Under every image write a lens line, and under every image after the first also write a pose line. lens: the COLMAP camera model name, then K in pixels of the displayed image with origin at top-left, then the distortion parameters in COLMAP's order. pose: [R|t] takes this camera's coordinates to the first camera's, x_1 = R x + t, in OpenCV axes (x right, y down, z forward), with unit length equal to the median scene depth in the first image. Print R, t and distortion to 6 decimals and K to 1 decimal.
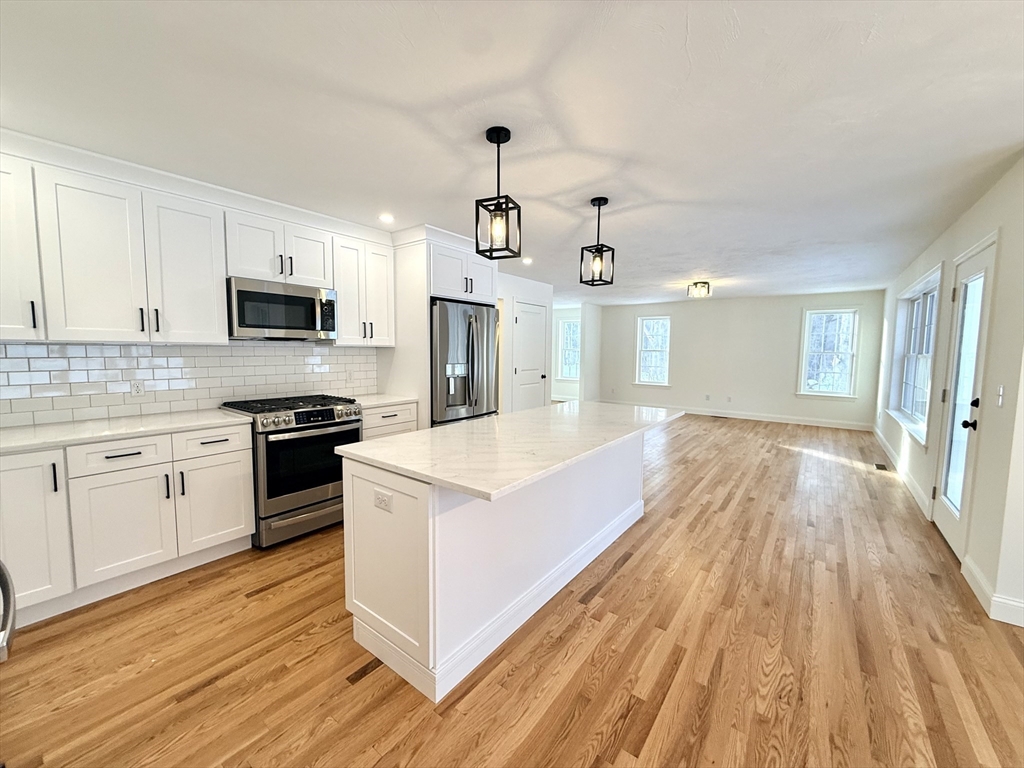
lens RADIAL K [[409.2, 0, 515.2], [0, 409.2, 379.1], [0, 0, 1]] dist [-0.001246, -0.000504]
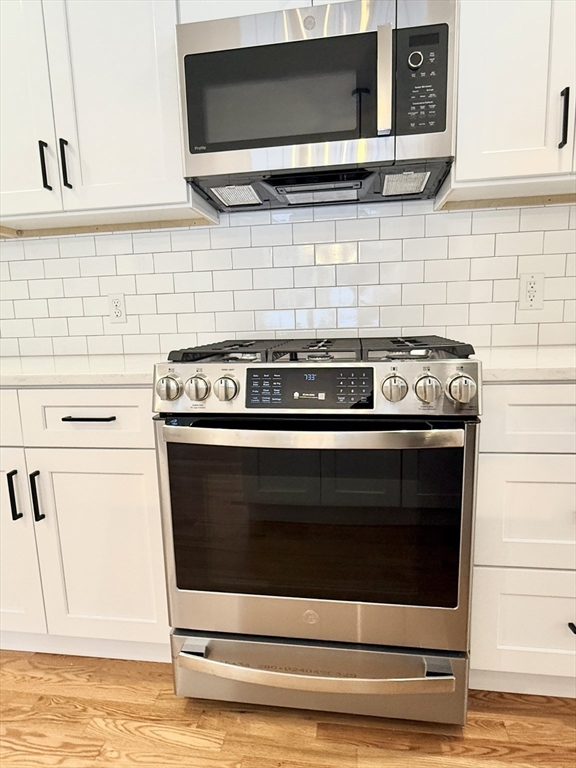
lens RADIAL K [[460.7, 0, 283.4], [0, 460.7, 392.4], [0, 0, 1]] dist [0.022629, -0.005877]
pose [[0.466138, 0.119193, -0.876646, -0.208216], [-0.030143, 0.992447, 0.118910, 0.060224], [0.884198, -0.029004, 0.466210, 0.938456]]
